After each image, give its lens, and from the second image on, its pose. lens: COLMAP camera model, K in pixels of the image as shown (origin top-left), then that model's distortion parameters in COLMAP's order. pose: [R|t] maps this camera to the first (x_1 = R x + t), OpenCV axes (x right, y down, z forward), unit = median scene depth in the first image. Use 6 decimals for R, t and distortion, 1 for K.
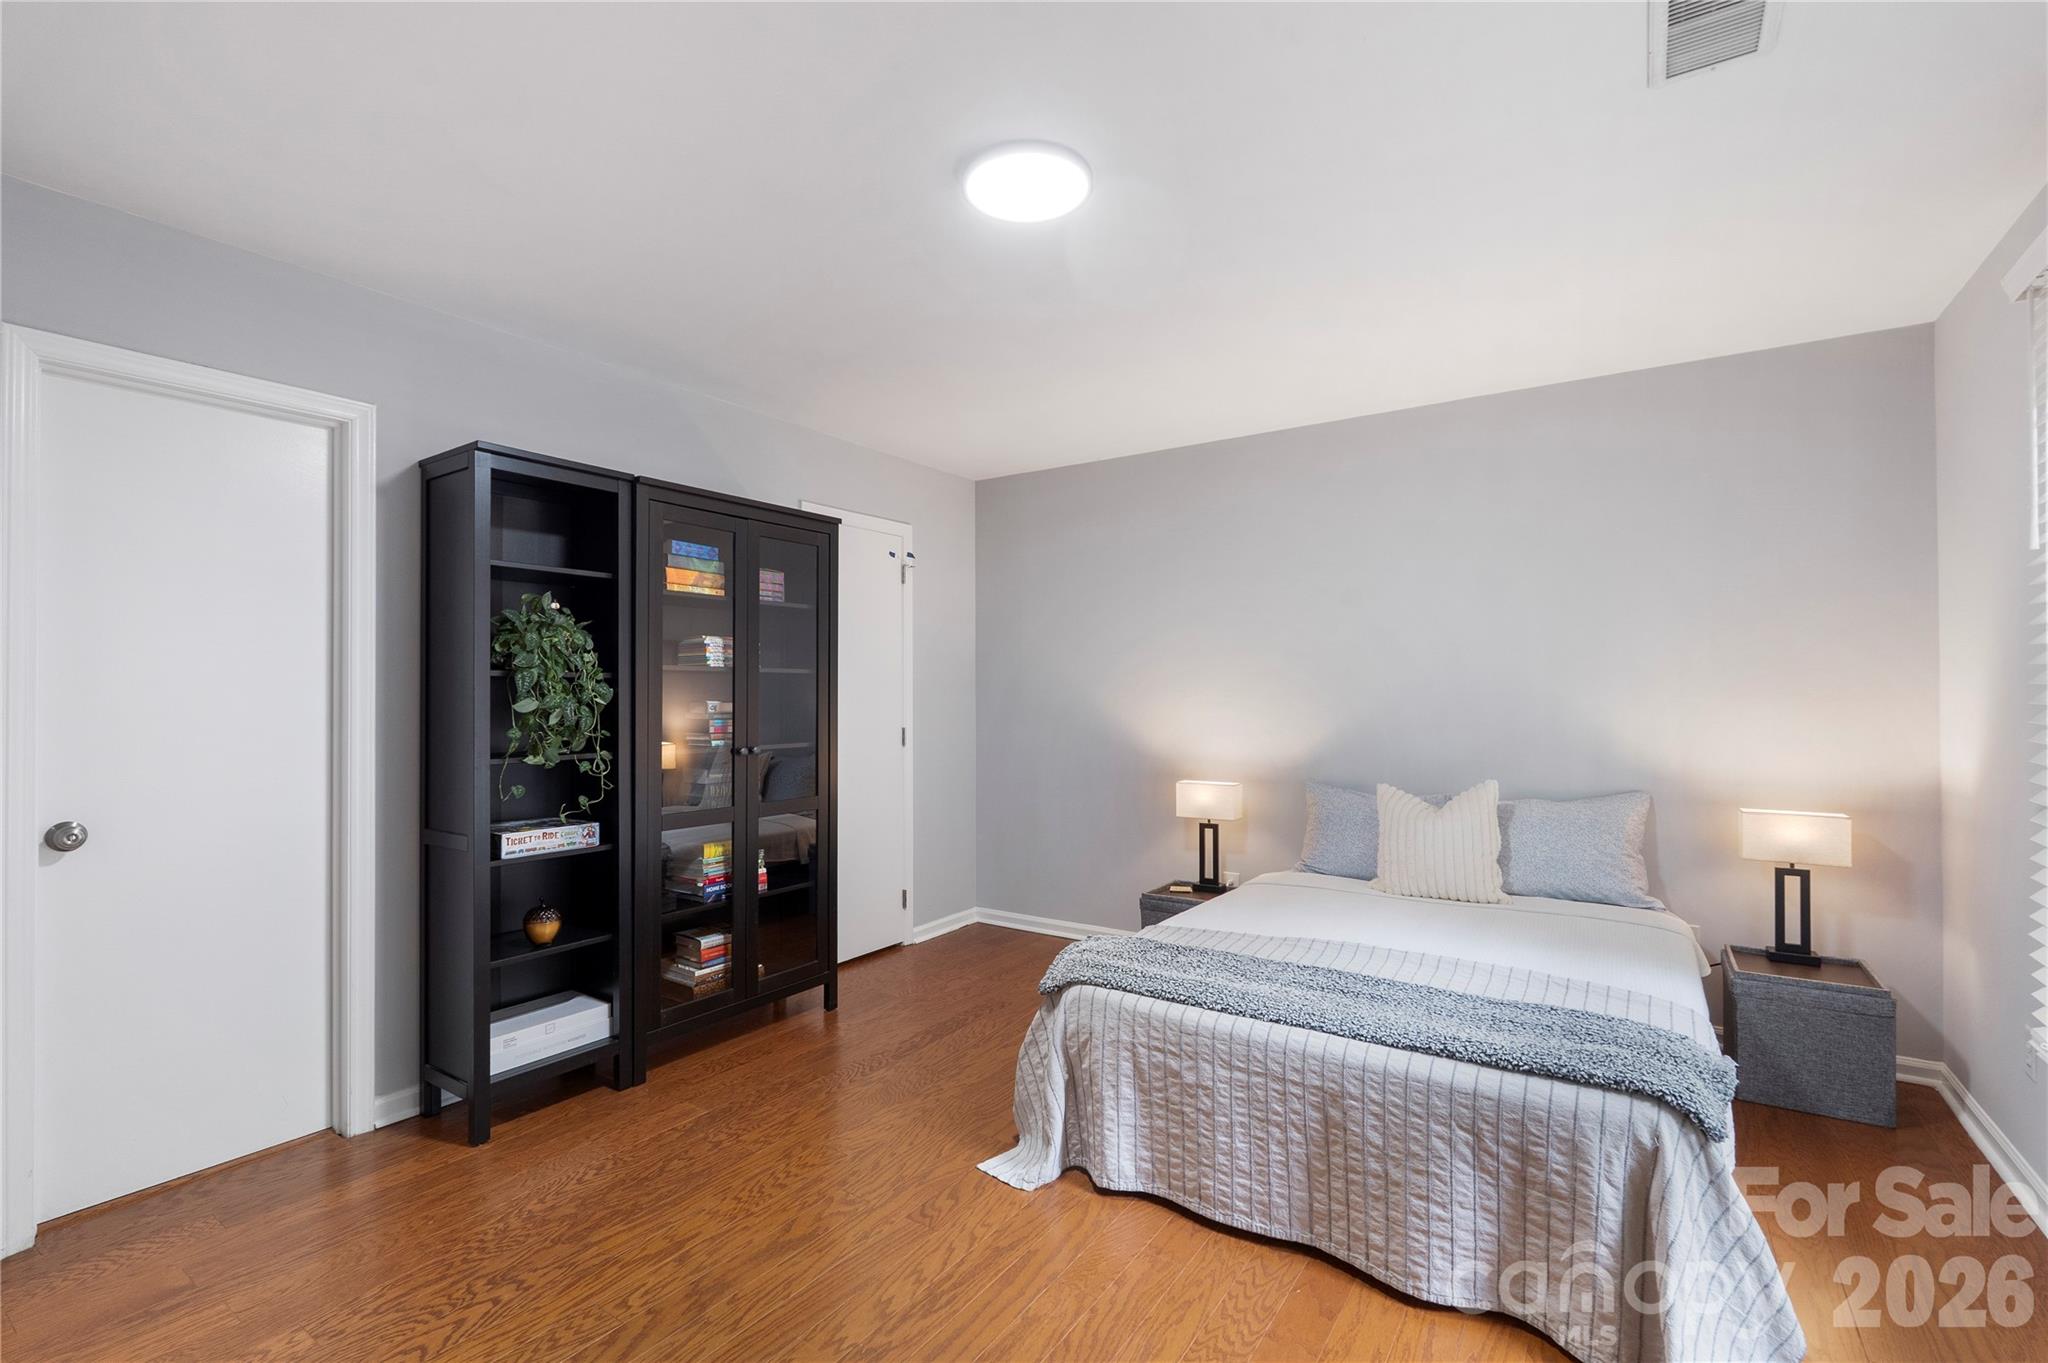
lens RADIAL K [[892.4, 0, 1023.3], [0, 892.4, 713.7], [0, 0, 1]] dist [-0.001285, 0.000008]
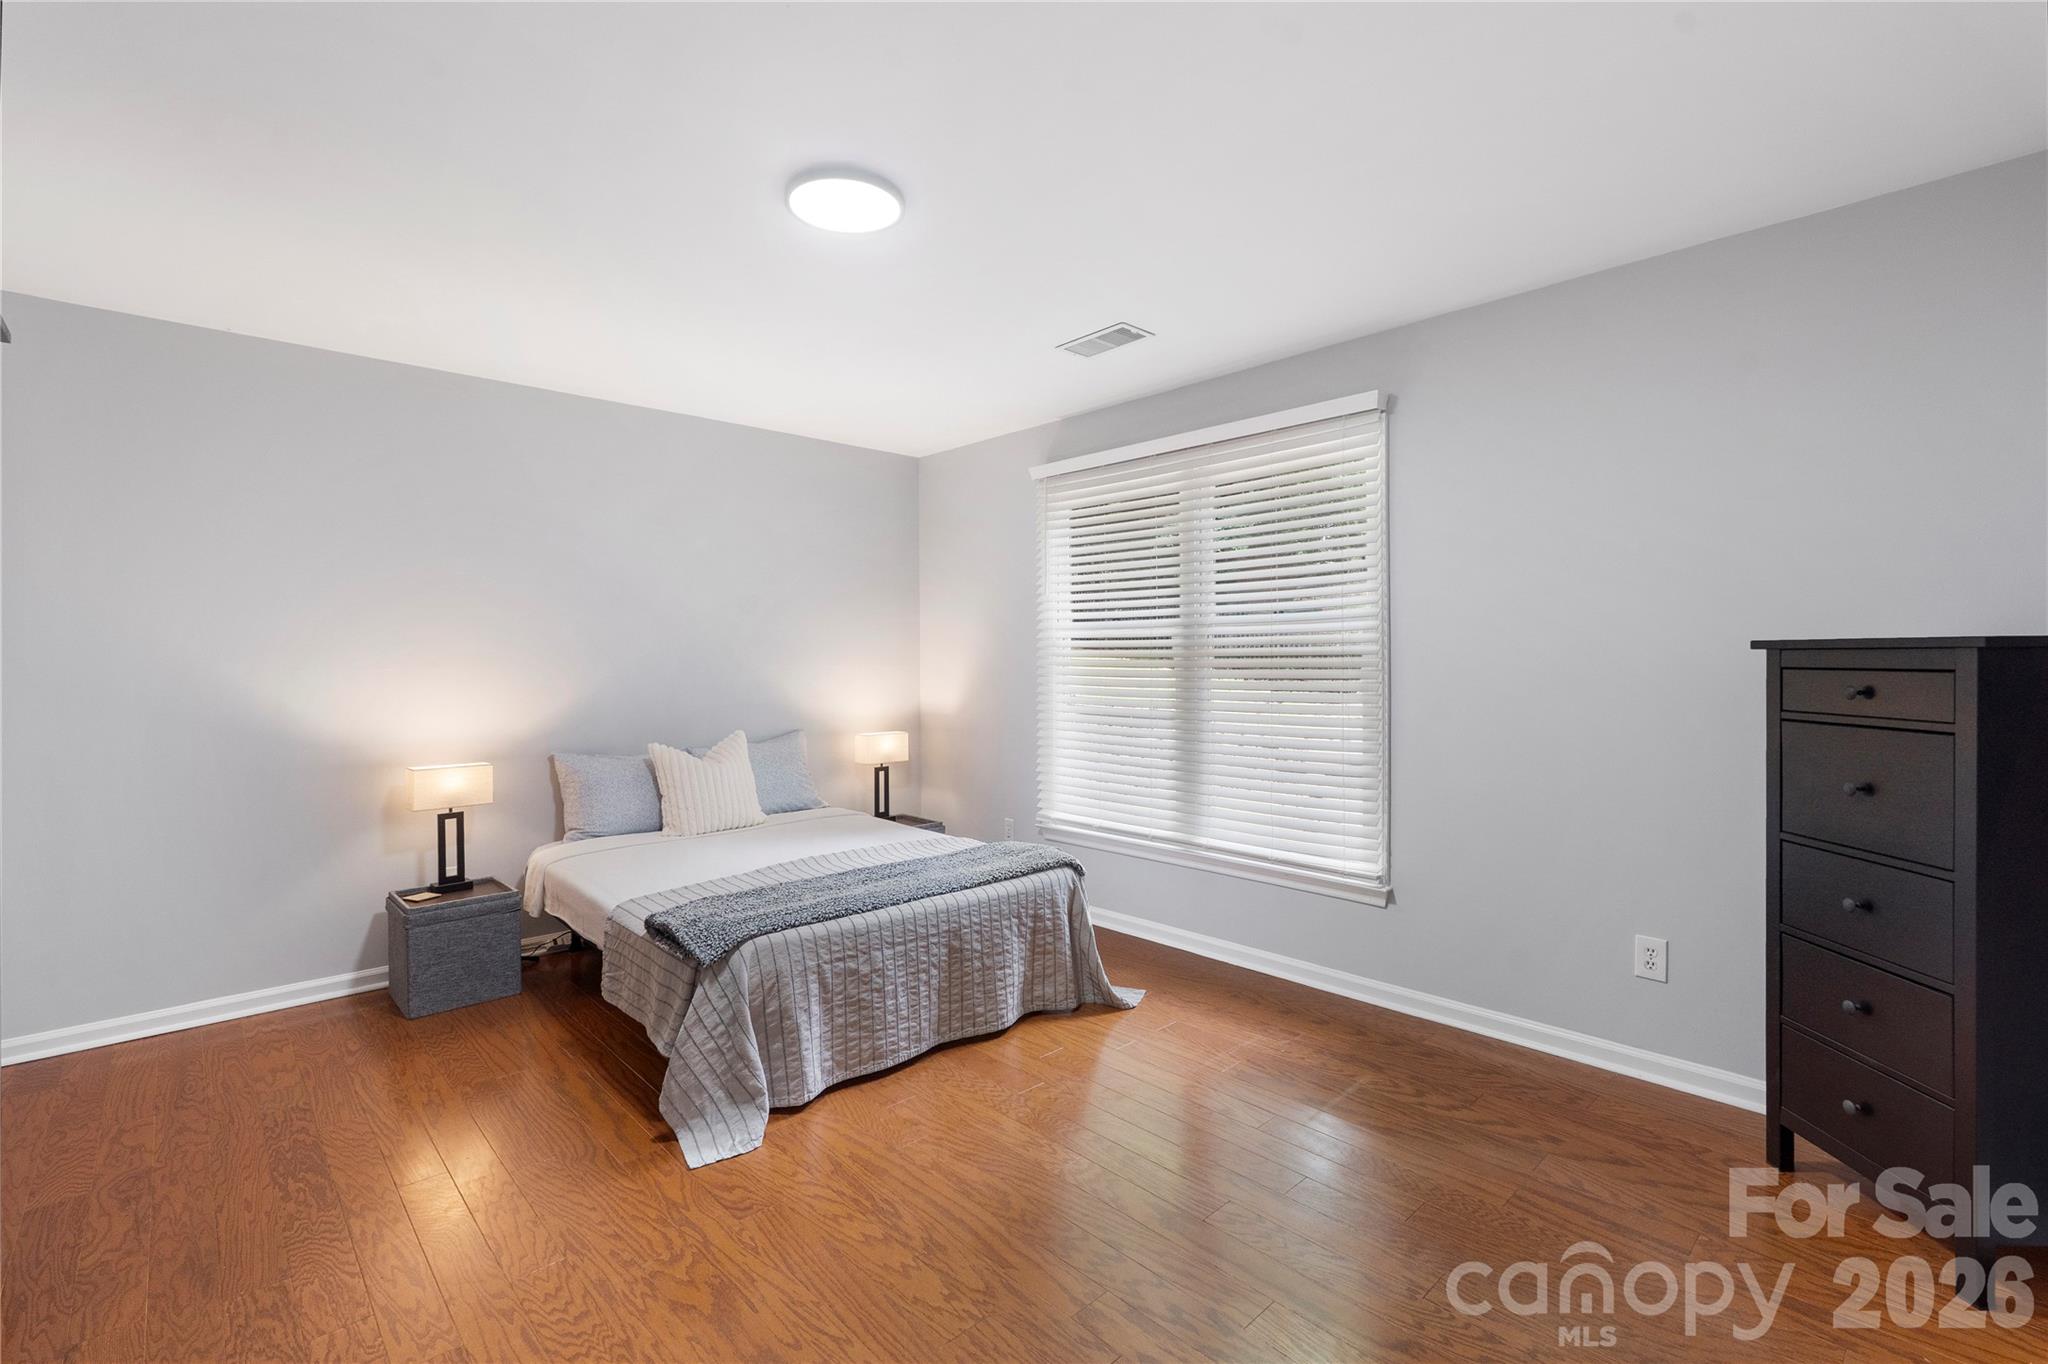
lens RADIAL K [[912.3, 0, 1026.1], [0, 912.3, 672.7], [0, 0, 1]] dist [0.000560, -0.000099]
pose [[0.216927, -0.014064, 0.976086, -1.023511], [0.016624, 0.999804, 0.010711, -0.018086], [-0.976046, 0.013903, 0.217119, 0.503582]]
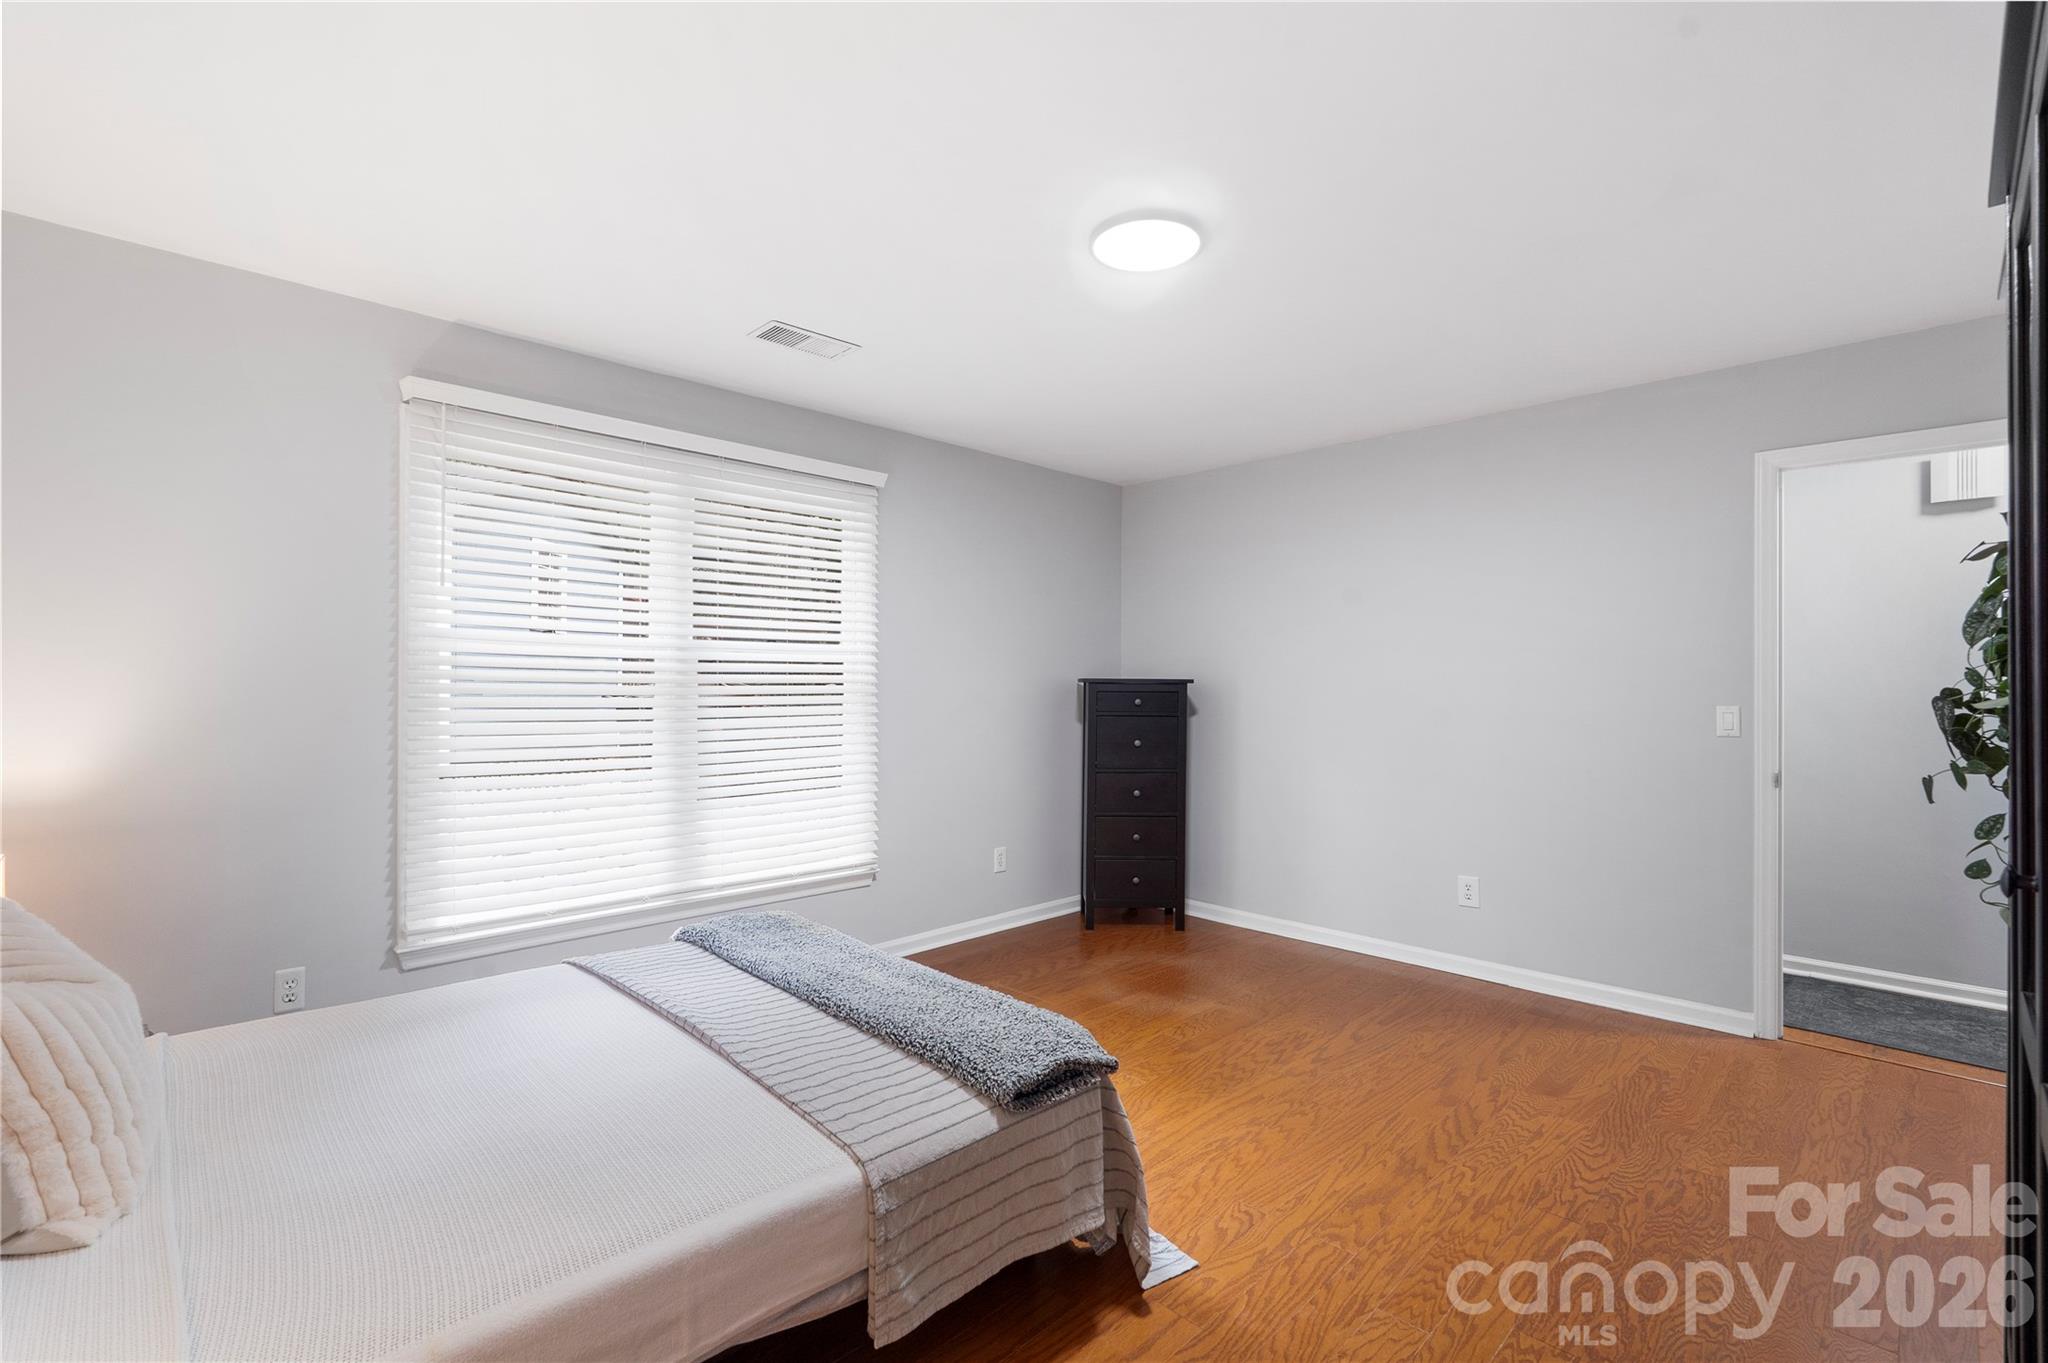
lens RADIAL K [[906.4, 0, 1027.8], [0, 906.4, 684.1], [0, 0, 1]] dist [-0.002565, -0.000392]
pose [[-0.981987, 0.001023, 0.188943, -0.063891], [0.002646, 0.999962, 0.008339, -0.033741], [-0.188928, 0.008689, -0.981953, 2.088714]]
